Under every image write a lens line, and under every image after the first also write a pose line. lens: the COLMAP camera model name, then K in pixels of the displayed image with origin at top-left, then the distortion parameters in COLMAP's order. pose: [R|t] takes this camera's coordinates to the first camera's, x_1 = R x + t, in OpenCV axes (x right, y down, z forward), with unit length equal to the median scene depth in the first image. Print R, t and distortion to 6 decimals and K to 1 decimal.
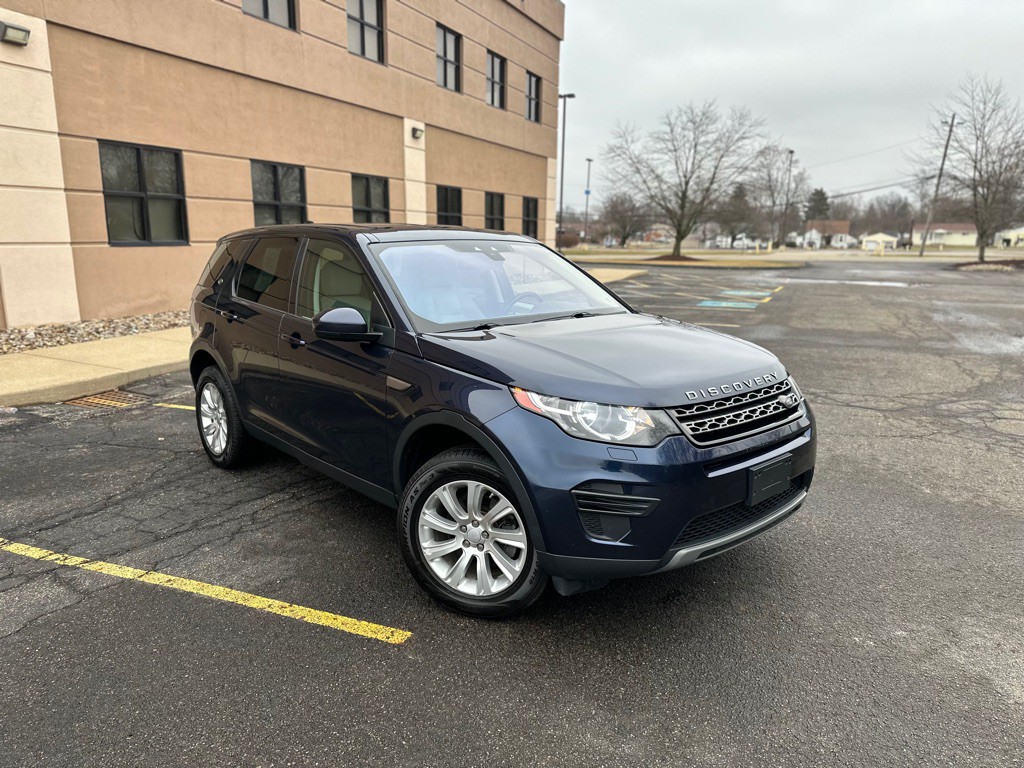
lens RADIAL K [[731.4, 0, 512.1], [0, 731.4, 388.3], [0, 0, 1]] dist [0.018207, -0.025752]
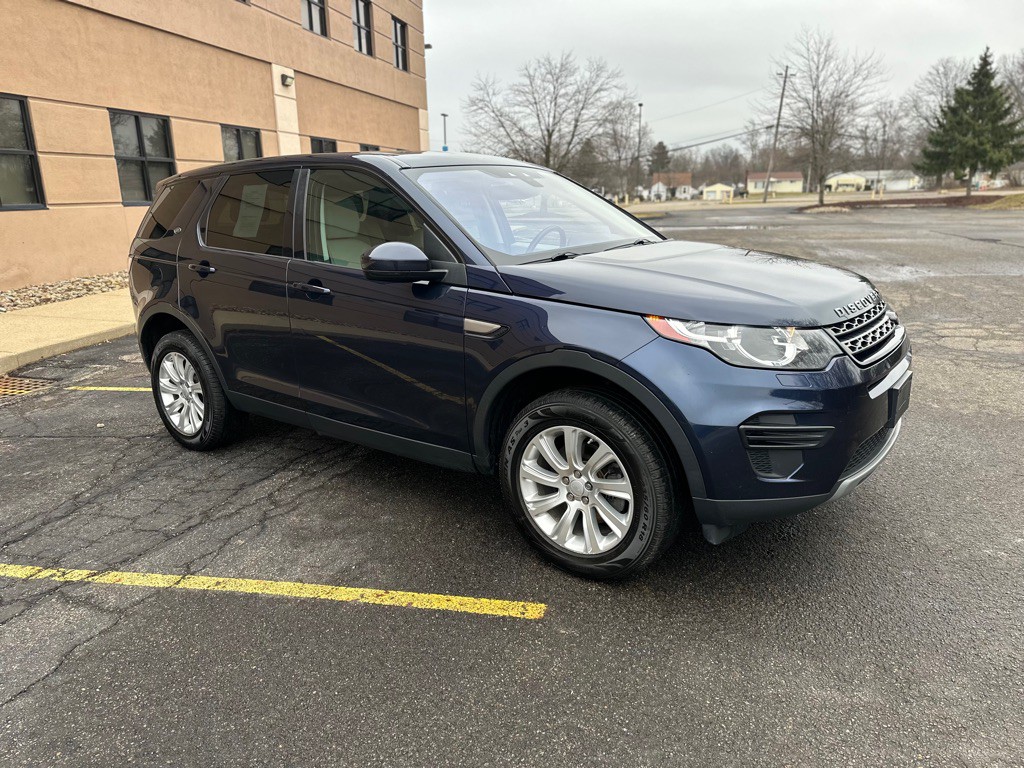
lens RADIAL K [[731.4, 0, 508.4], [0, 731.4, 388.1], [0, 0, 1]] dist [0.018207, -0.025752]
pose [[0.980497, -0.079590, 0.179696, -0.084877], [0.070349, 0.995879, 0.057238, 0.005778], [-0.183511, -0.043480, 0.982056, 0.041924]]
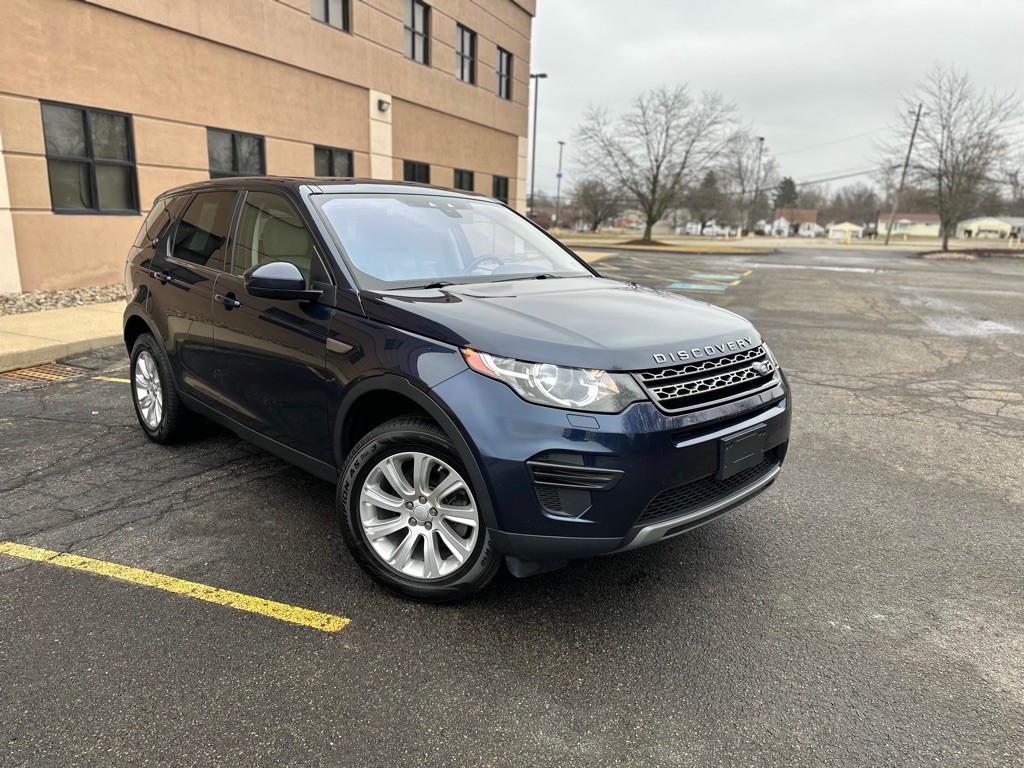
lens RADIAL K [[731.4, 0, 513.5], [0, 731.4, 386.8], [0, 0, 1]] dist [0.018207, -0.025752]
pose [[0.999074, 0.007296, 0.042402, 0.006428], [-0.008080, 0.999799, 0.018359, 0.007586], [-0.042260, -0.018685, 0.998932, 0.024860]]
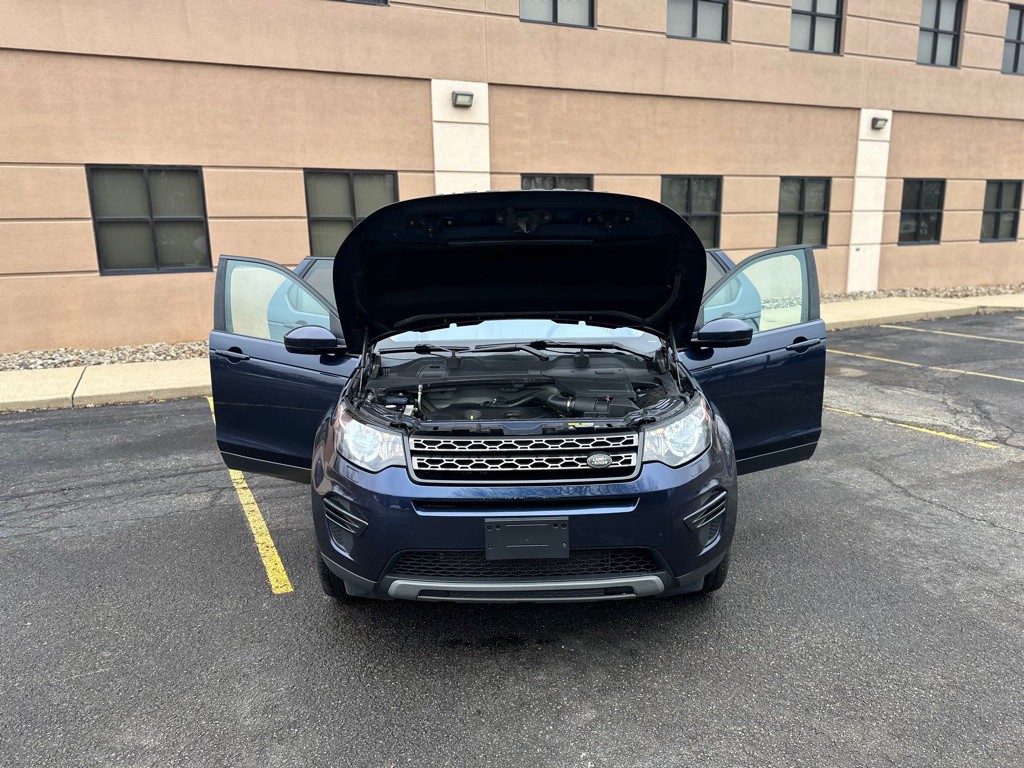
lens RADIAL K [[731.4, 0, 549.4], [0, 731.4, 403.4], [0, 0, 1]] dist [0.018207, -0.025752]
pose [[0.754039, 0.115132, -0.646661, 0.297737], [-0.101777, 0.993107, 0.058137, -0.031042], [0.648897, 0.021978, 0.760559, 0.101942]]
